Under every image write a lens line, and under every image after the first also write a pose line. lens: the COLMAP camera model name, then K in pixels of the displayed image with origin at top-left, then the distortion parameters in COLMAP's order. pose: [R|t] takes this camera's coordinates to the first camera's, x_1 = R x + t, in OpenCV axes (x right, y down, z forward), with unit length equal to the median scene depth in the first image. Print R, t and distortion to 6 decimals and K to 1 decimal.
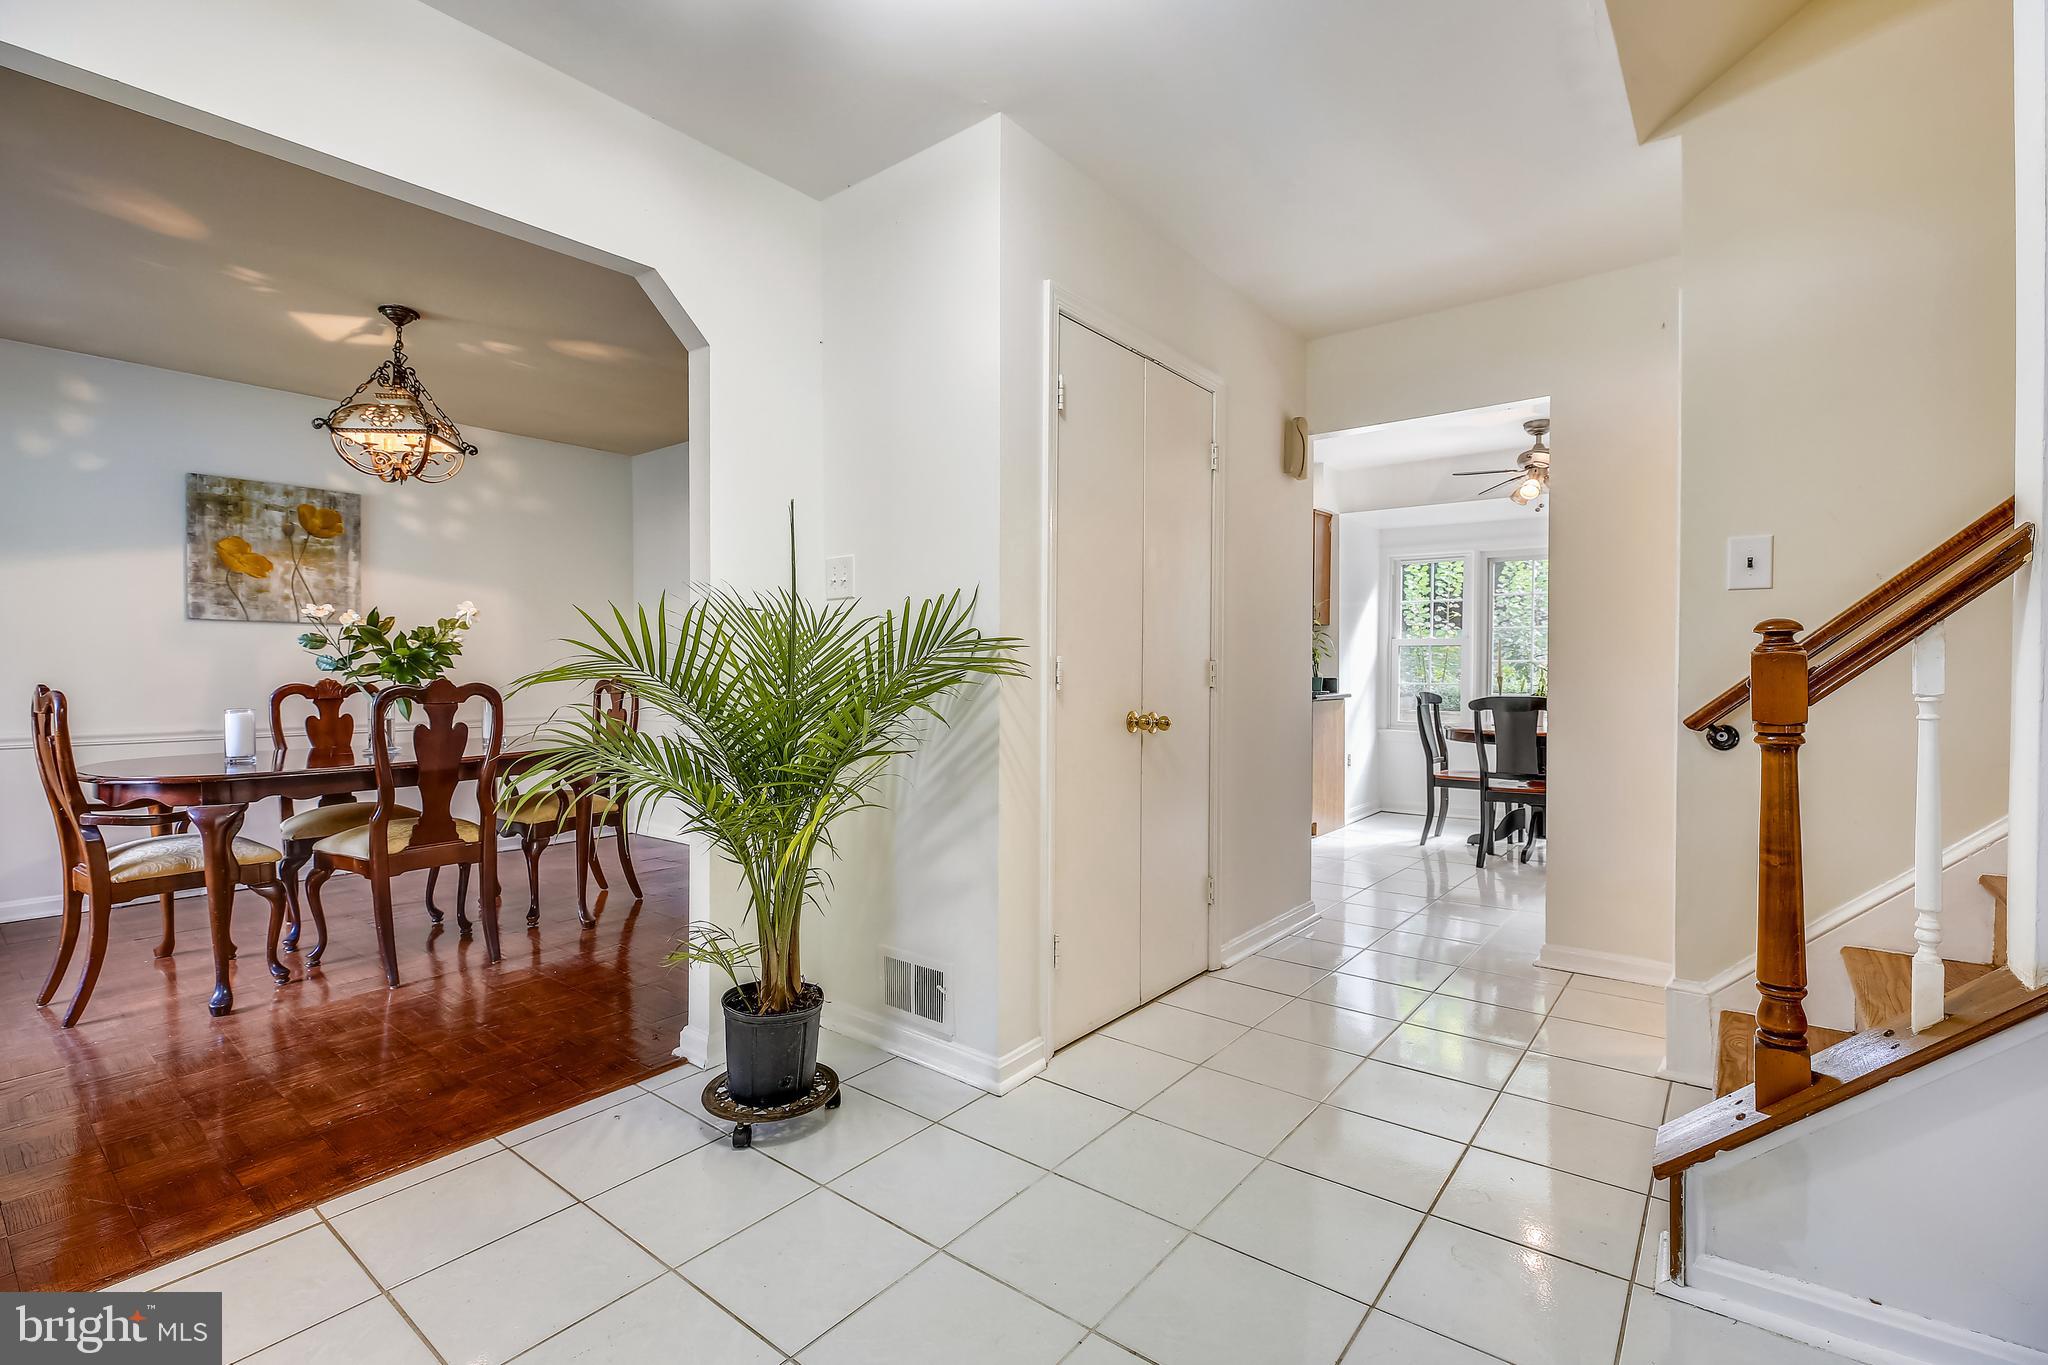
lens RADIAL K [[906.7, 0, 1016.9], [0, 906.7, 674.4], [0, 0, 1]] dist [0.022390, -0.010577]
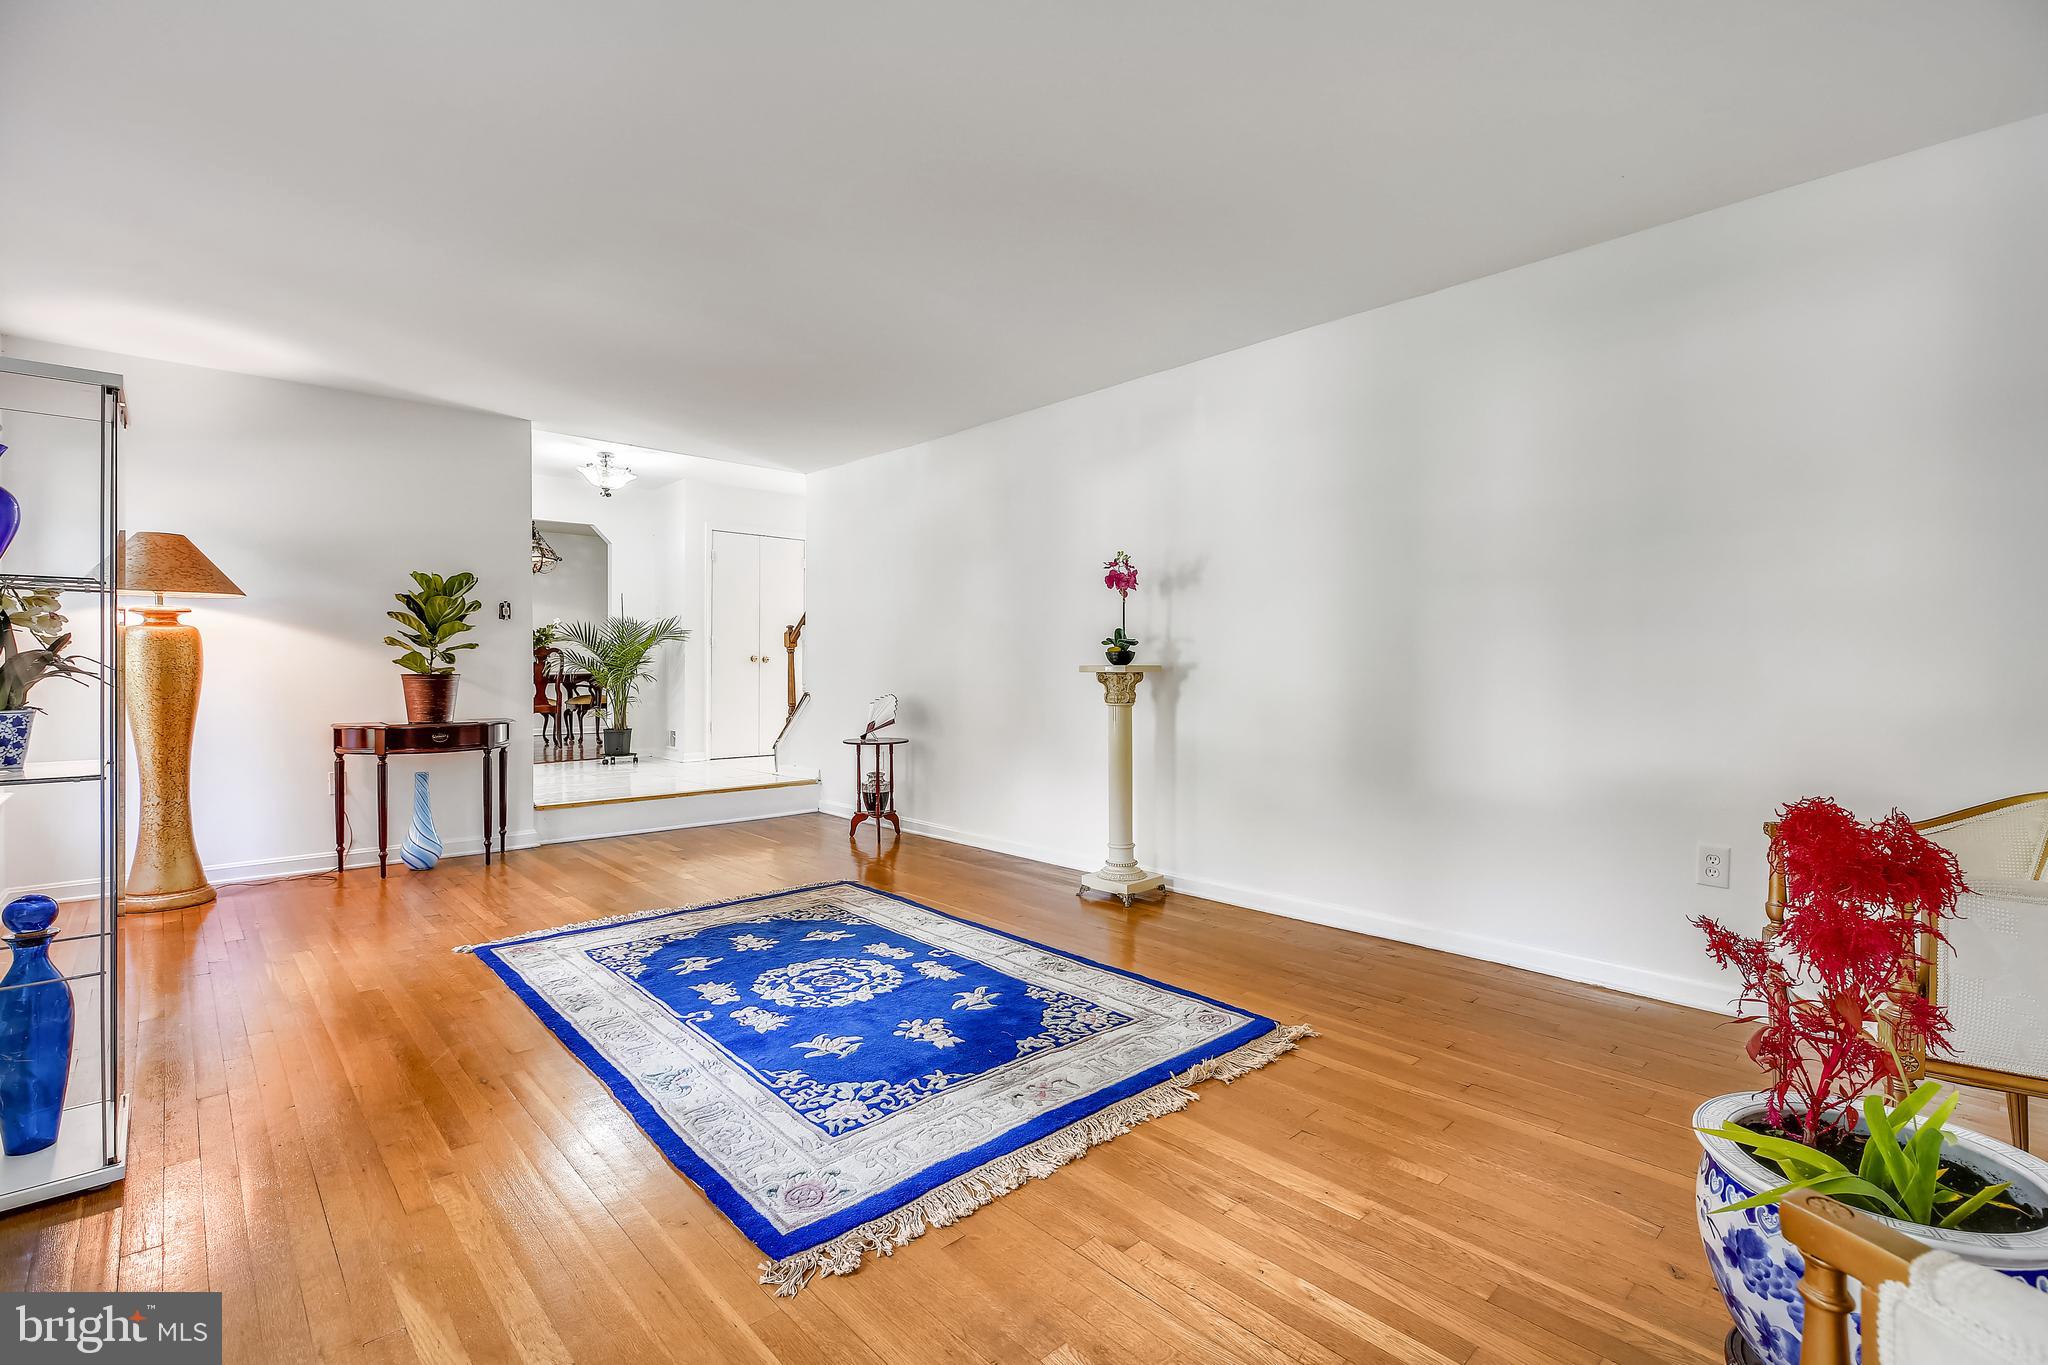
lens RADIAL K [[906.7, 0, 1016.9], [0, 906.7, 674.4], [0, 0, 1]] dist [0.022390, -0.010577]
pose [[0.988820, 0.002285, -0.149097, 1.413961], [-0.002106, 0.999997, 0.001358, 0.097887], [0.149100, -0.001029, 0.988822, -1.796021]]
